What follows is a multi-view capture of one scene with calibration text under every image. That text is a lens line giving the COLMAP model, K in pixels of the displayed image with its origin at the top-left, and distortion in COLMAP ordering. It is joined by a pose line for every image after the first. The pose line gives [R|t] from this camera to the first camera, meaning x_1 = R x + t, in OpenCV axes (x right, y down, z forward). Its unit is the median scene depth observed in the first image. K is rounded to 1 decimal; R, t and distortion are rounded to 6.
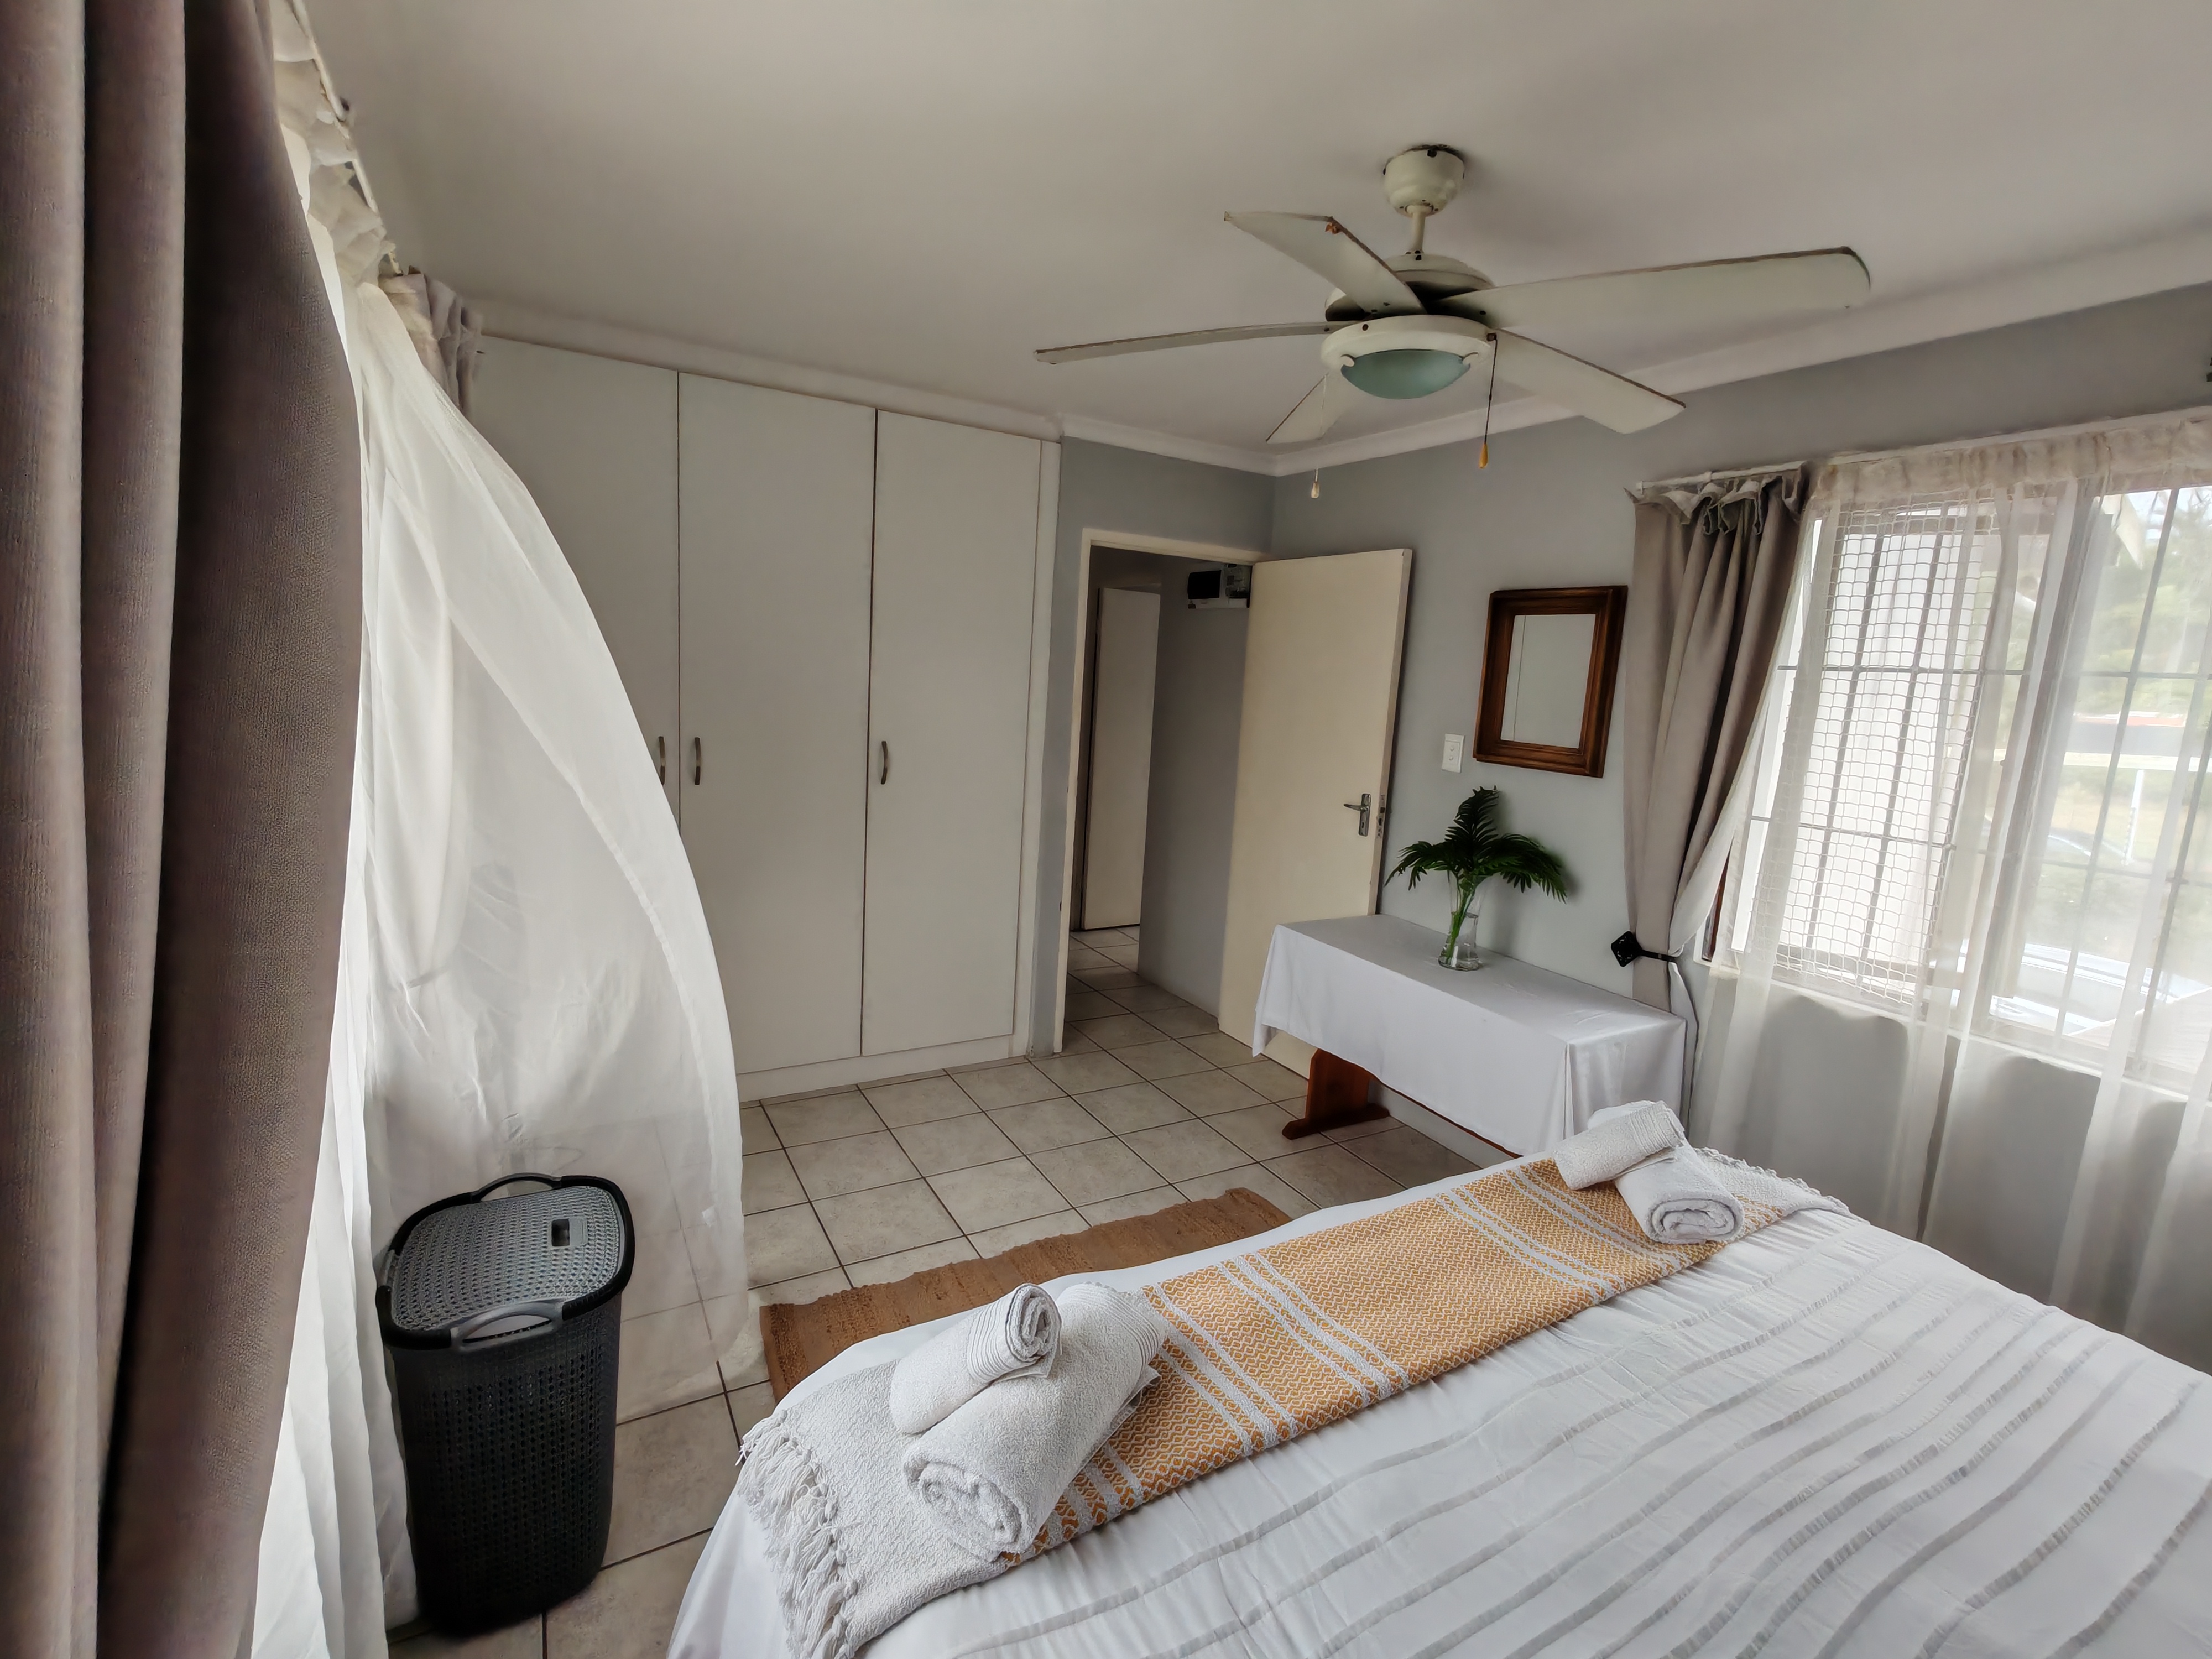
lens RADIAL K [[971.4, 0, 1156.9], [0, 971.4, 817.1], [0, 0, 1]] dist [0.002718, 0.000374]
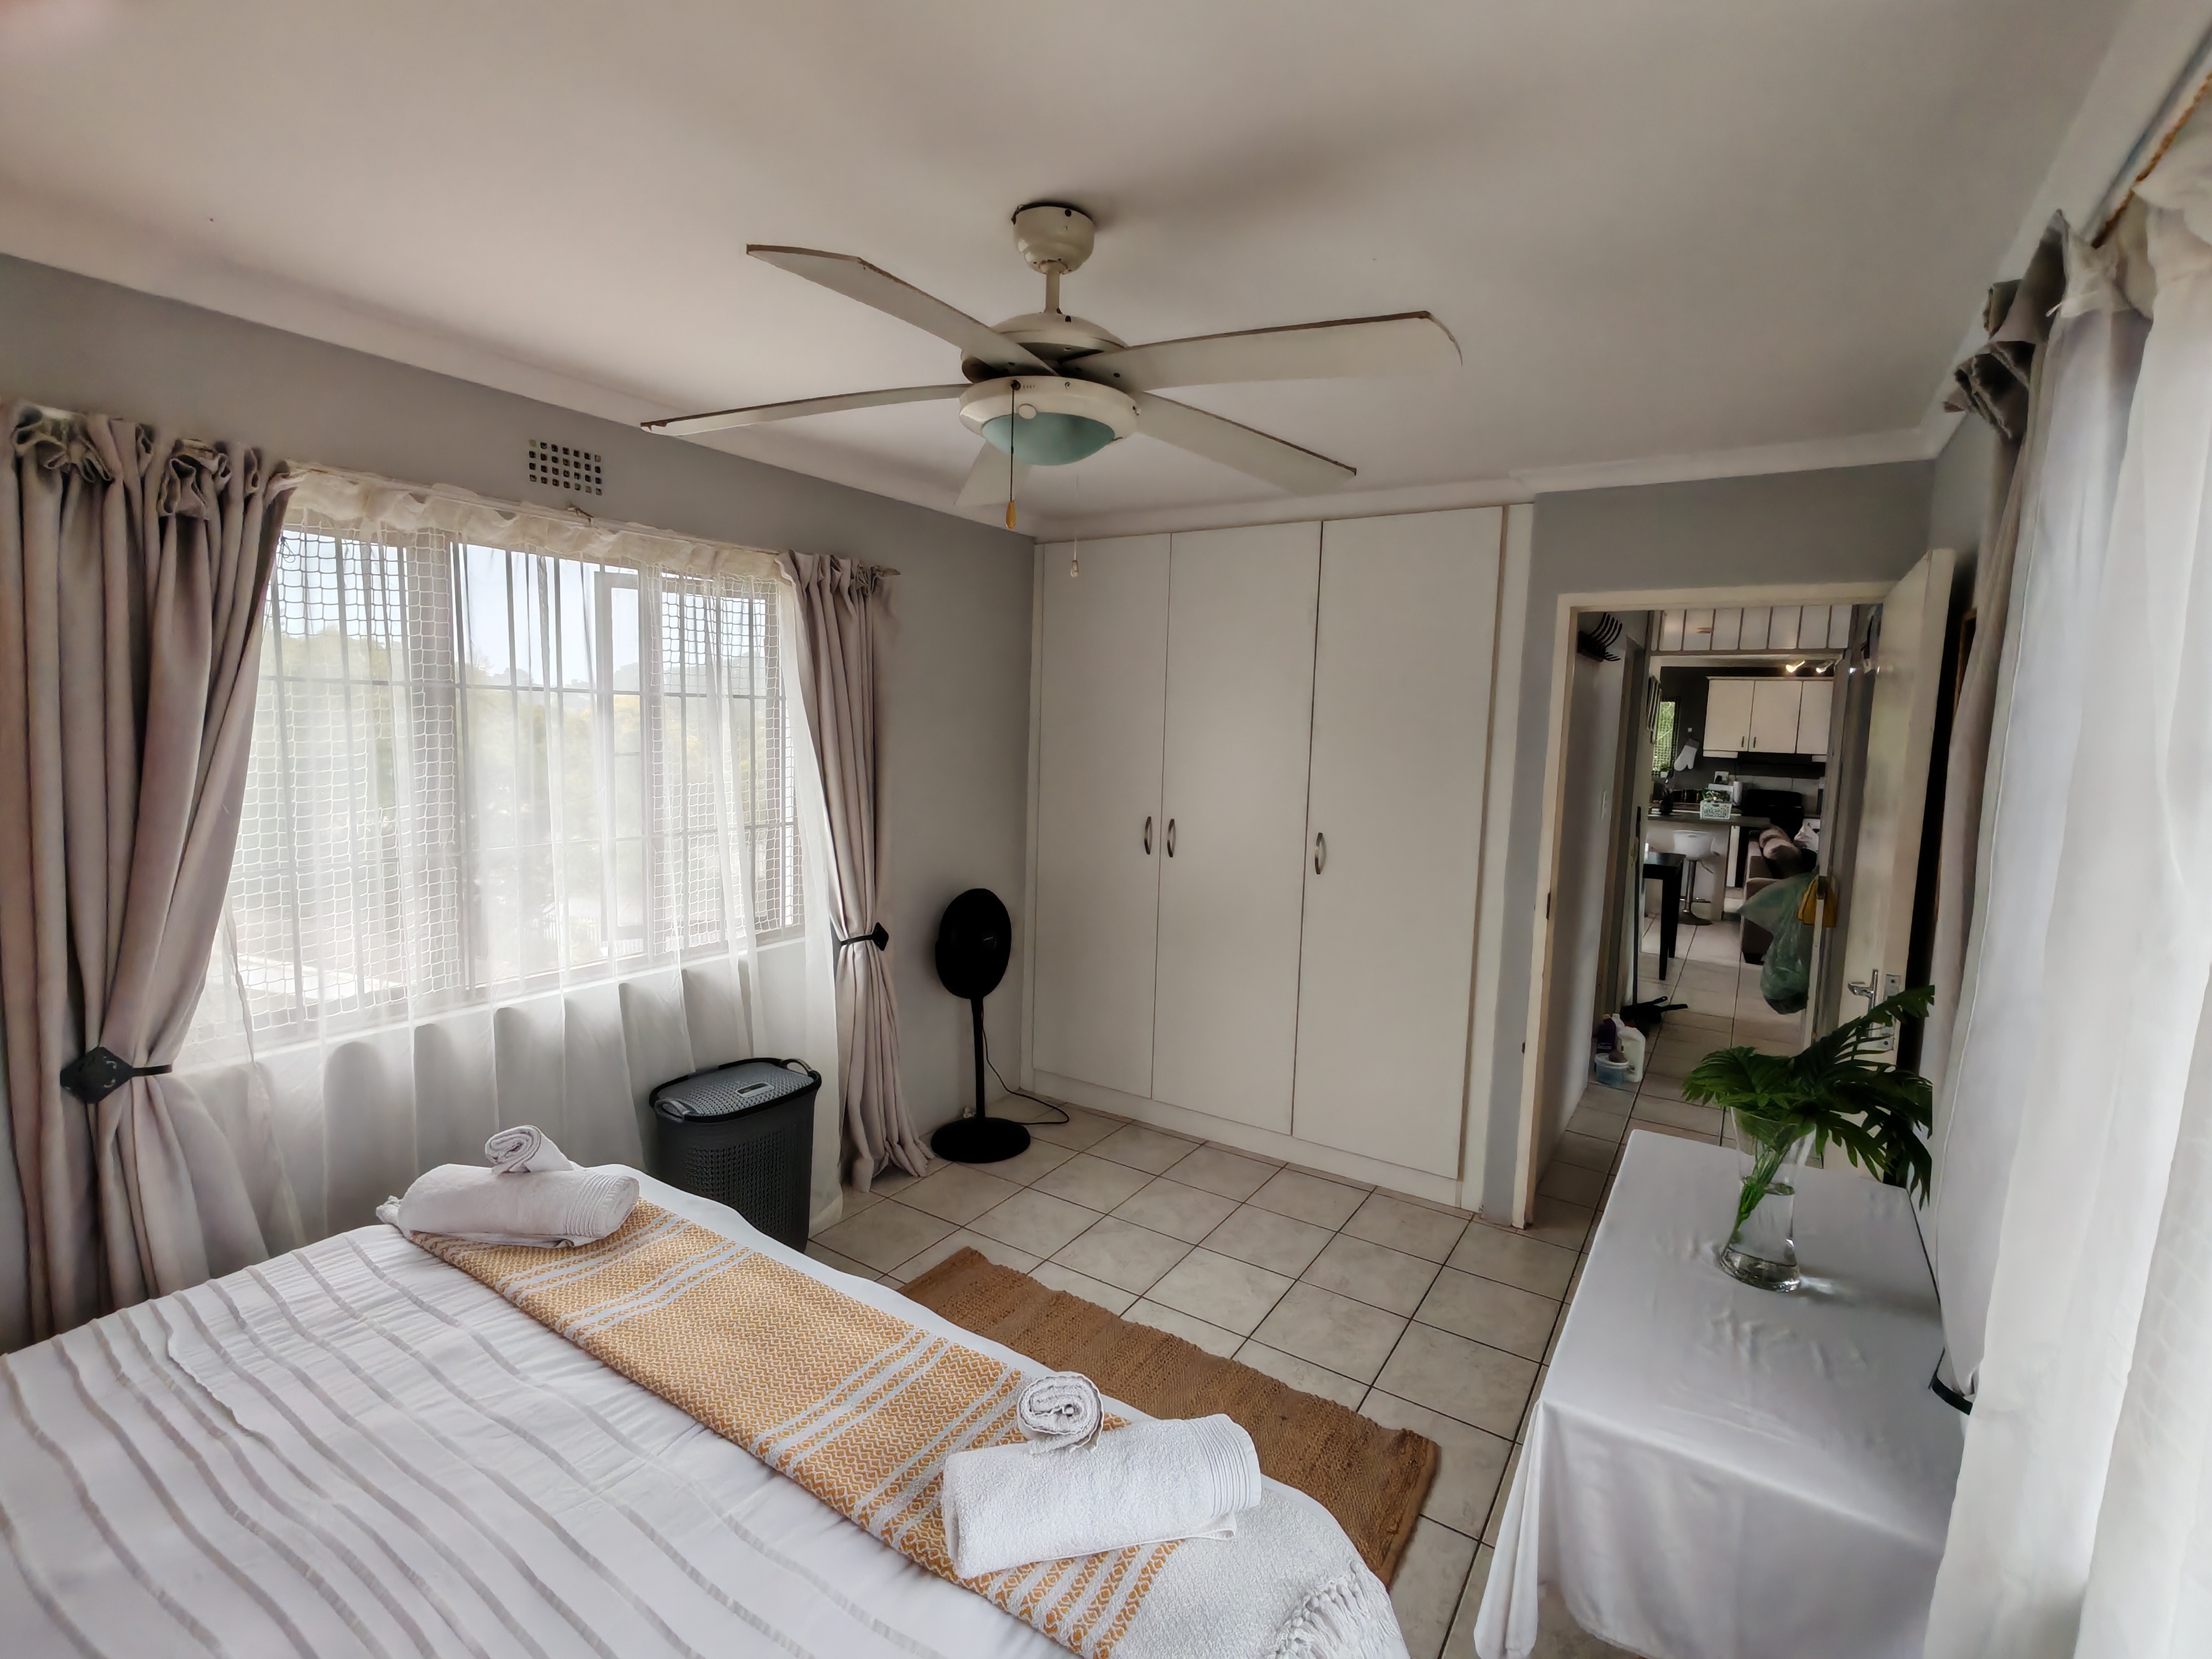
lens RADIAL K [[1001.4, 0, 1114.7], [0, 1001.4, 820.5], [0, 0, 1]] dist [-0.003024, 0.005261]
pose [[0.461583, 0.045915, -0.885908, 0.702390], [-0.135938, 0.990526, -0.019490, -0.051513], [0.876620, 0.129425, 0.463451, 0.398533]]
